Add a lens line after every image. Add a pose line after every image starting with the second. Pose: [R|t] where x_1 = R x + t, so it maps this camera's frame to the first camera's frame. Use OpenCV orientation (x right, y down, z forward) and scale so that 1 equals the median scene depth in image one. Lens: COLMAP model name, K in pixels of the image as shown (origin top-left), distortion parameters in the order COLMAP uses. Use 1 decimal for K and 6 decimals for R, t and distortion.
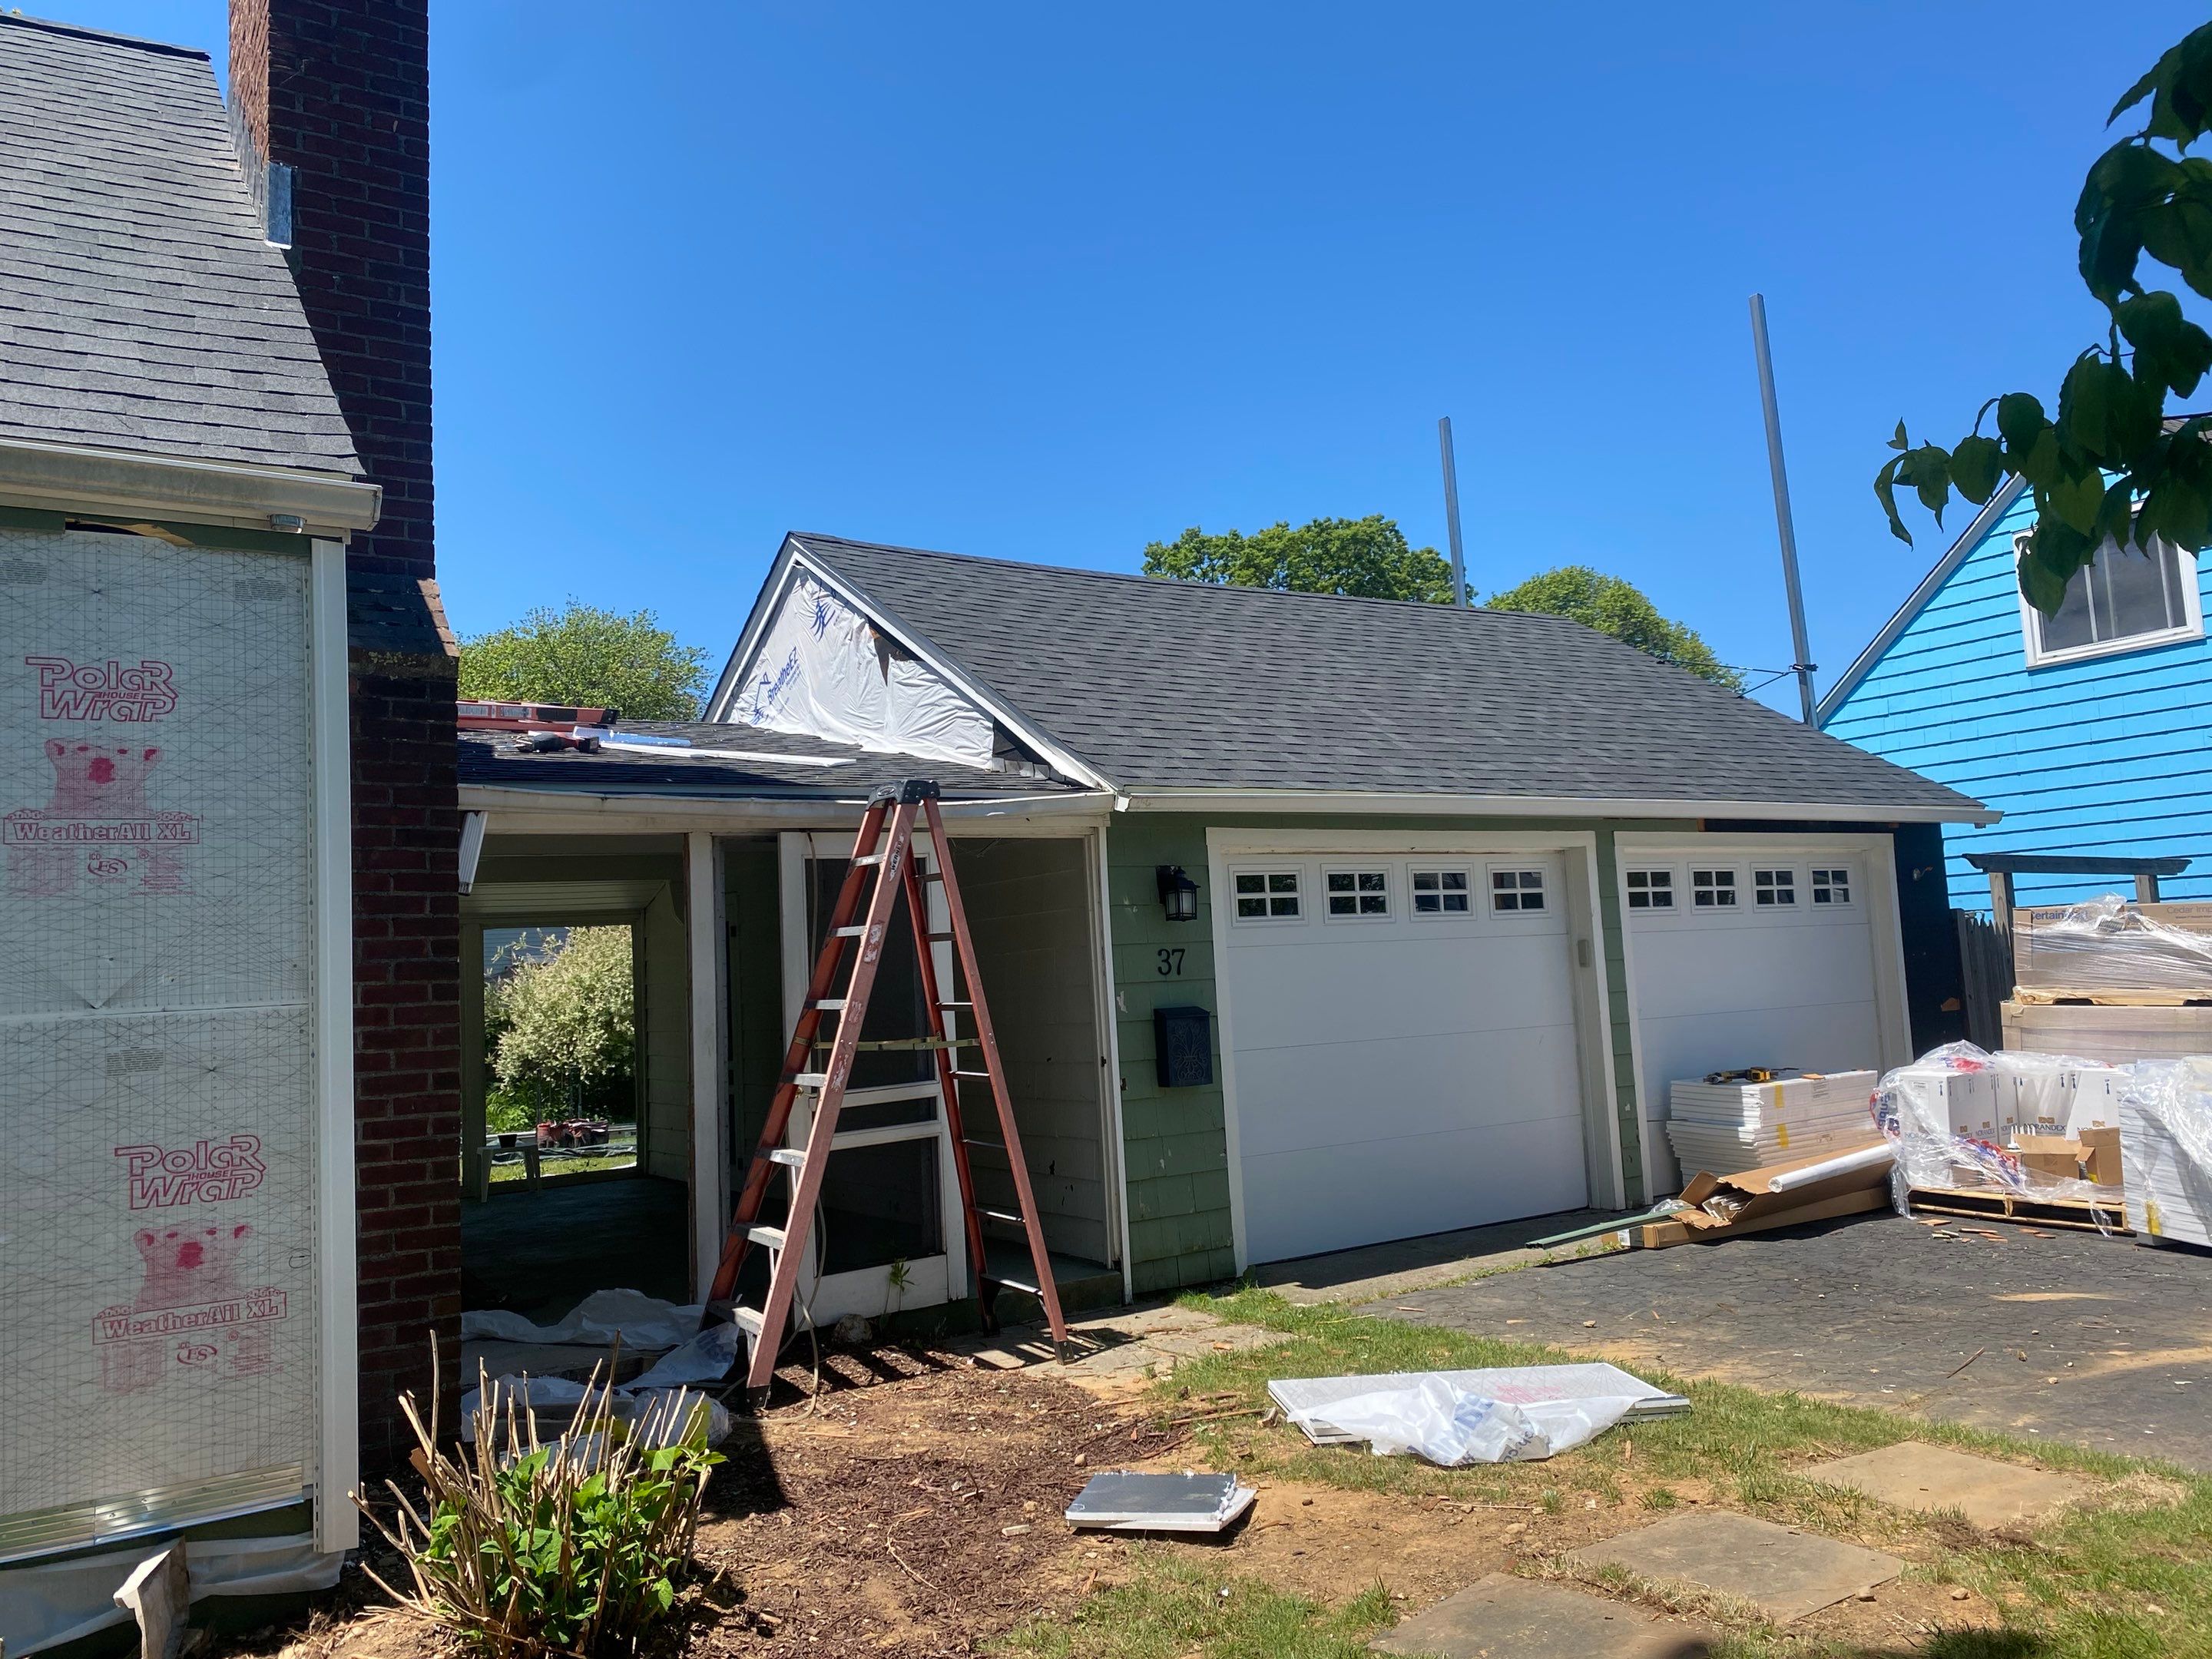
lens RADIAL K [[1665.0, 0, 1095.8], [0, 1665.0, 826.1], [0, 0, 1]] dist [0.069045, -0.093943]
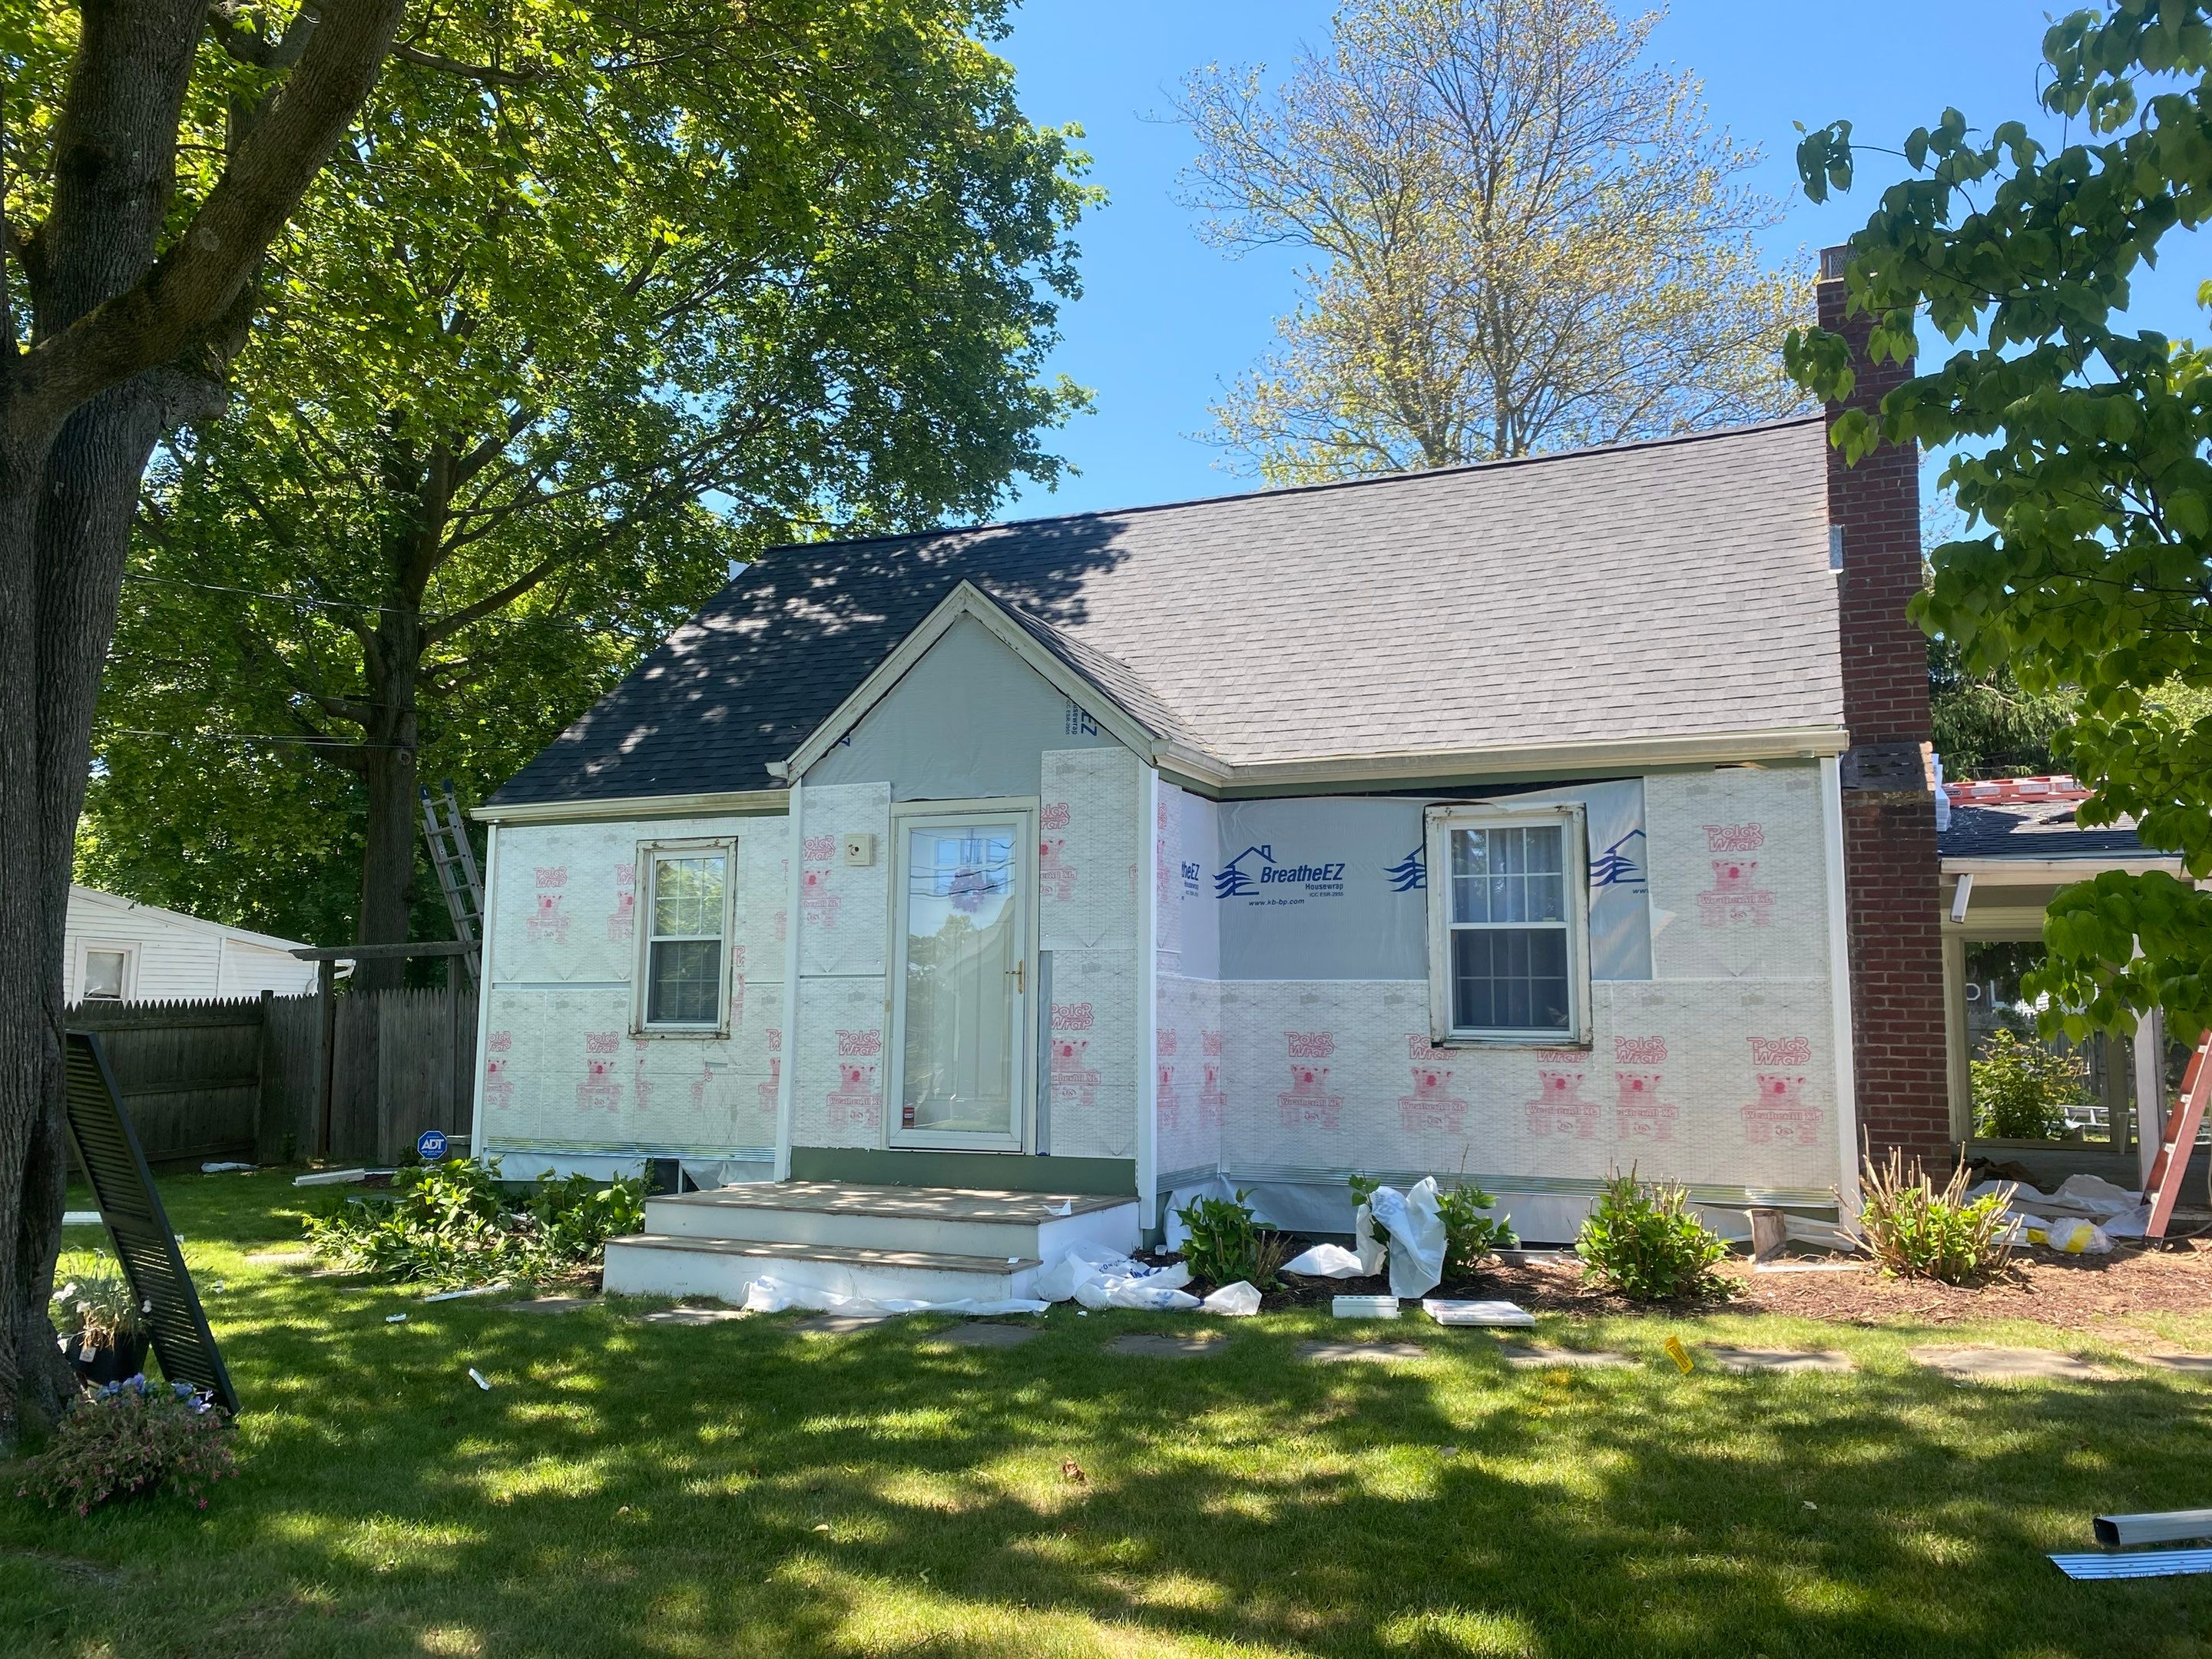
lens RADIAL K [[1665.0, 0, 1095.8], [0, 1665.0, 826.1], [0, 0, 1]] dist [0.069045, -0.093943]
pose [[0.539940, -0.046715, -0.840406, 0.843323], [0.044587, 0.998644, -0.026865, -0.072368], [0.840521, -0.022965, 0.541291, -0.941380]]
